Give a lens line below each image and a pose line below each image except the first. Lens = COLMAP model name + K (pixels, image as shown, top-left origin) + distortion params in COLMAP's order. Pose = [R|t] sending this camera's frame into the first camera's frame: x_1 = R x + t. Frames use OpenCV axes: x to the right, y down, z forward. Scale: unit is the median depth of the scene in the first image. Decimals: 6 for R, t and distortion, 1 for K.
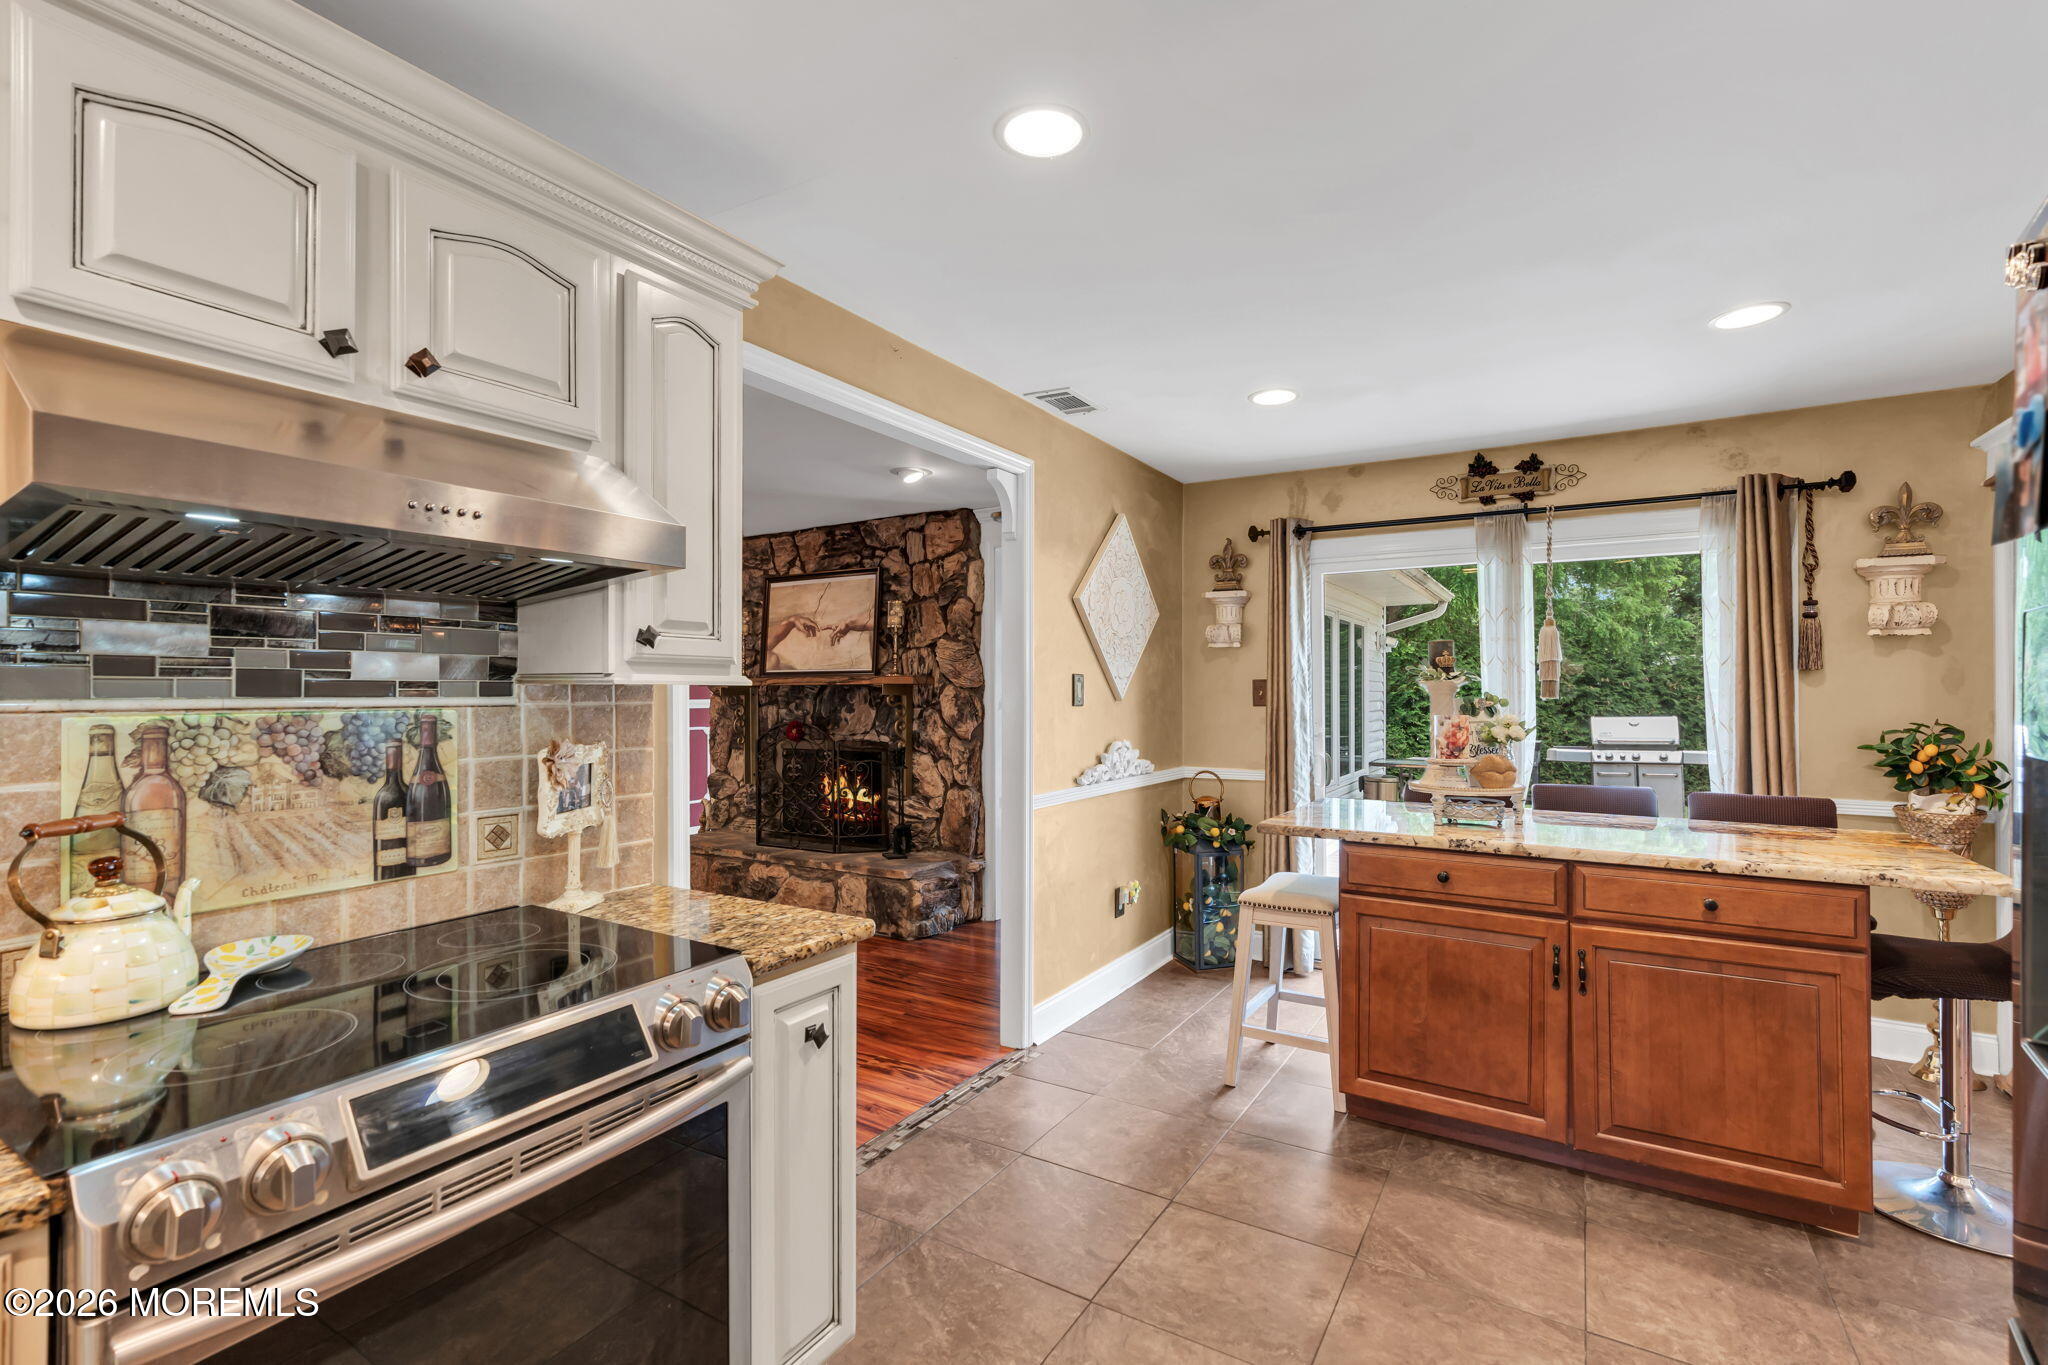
lens RADIAL K [[926.6, 0, 988.4], [0, 926.6, 679.5], [0, 0, 1]] dist [-0.008155, 0.003076]
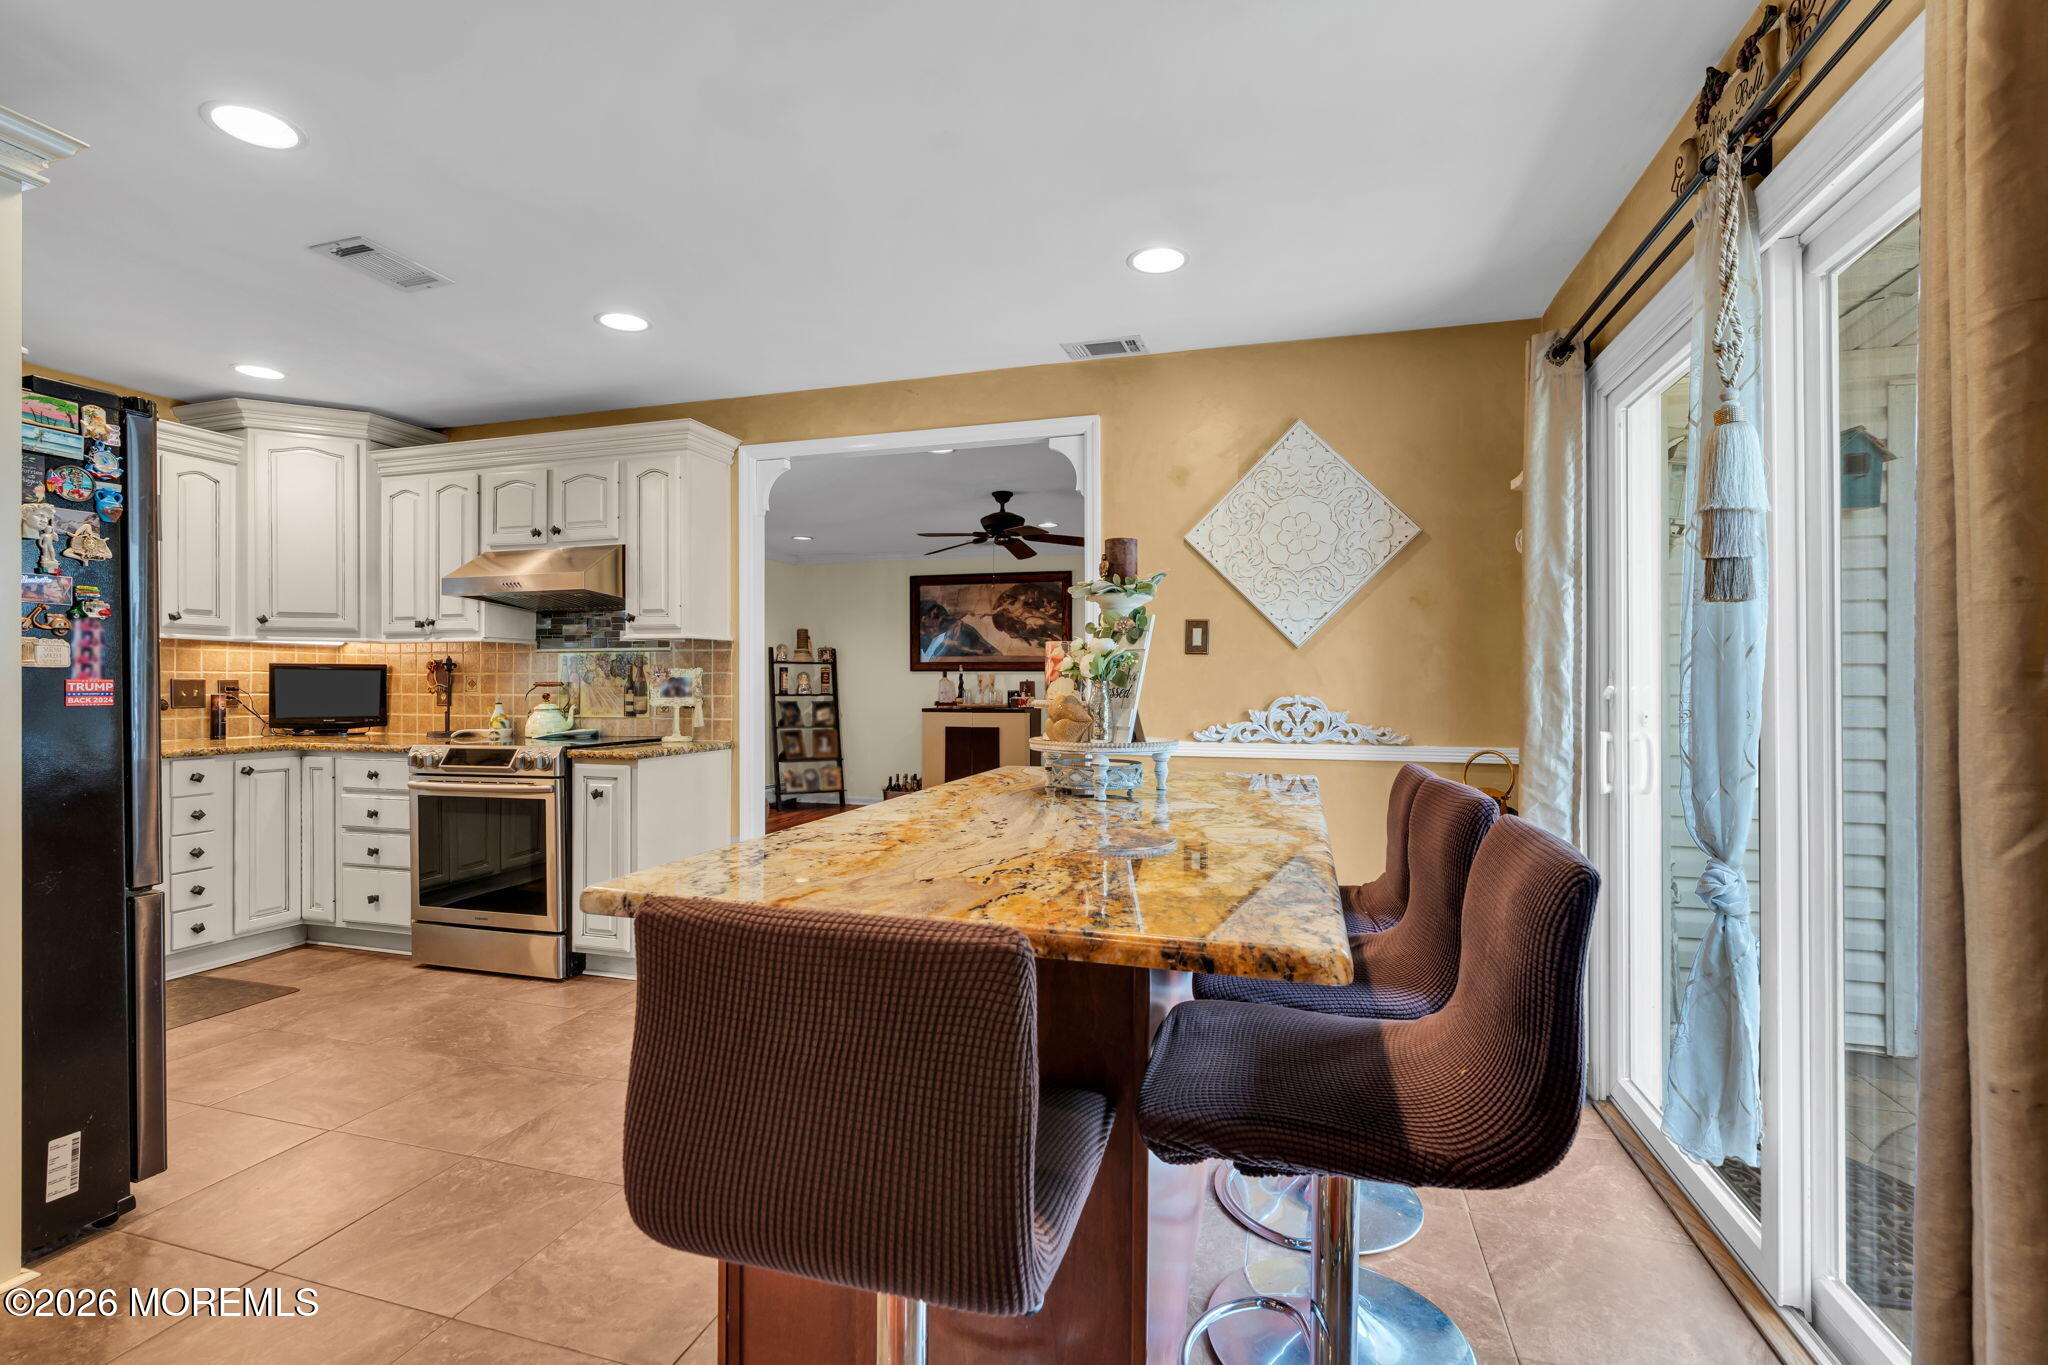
lens RADIAL K [[926.6, 0, 1009.4], [0, 926.6, 688.2], [0, 0, 1]] dist [-0.008155, 0.003076]
pose [[0.250807, 0.009308, -0.967992, 2.153897], [0.010364, 0.999871, 0.012300, 0.112719], [0.967982, -0.013117, 0.250678, 1.375720]]
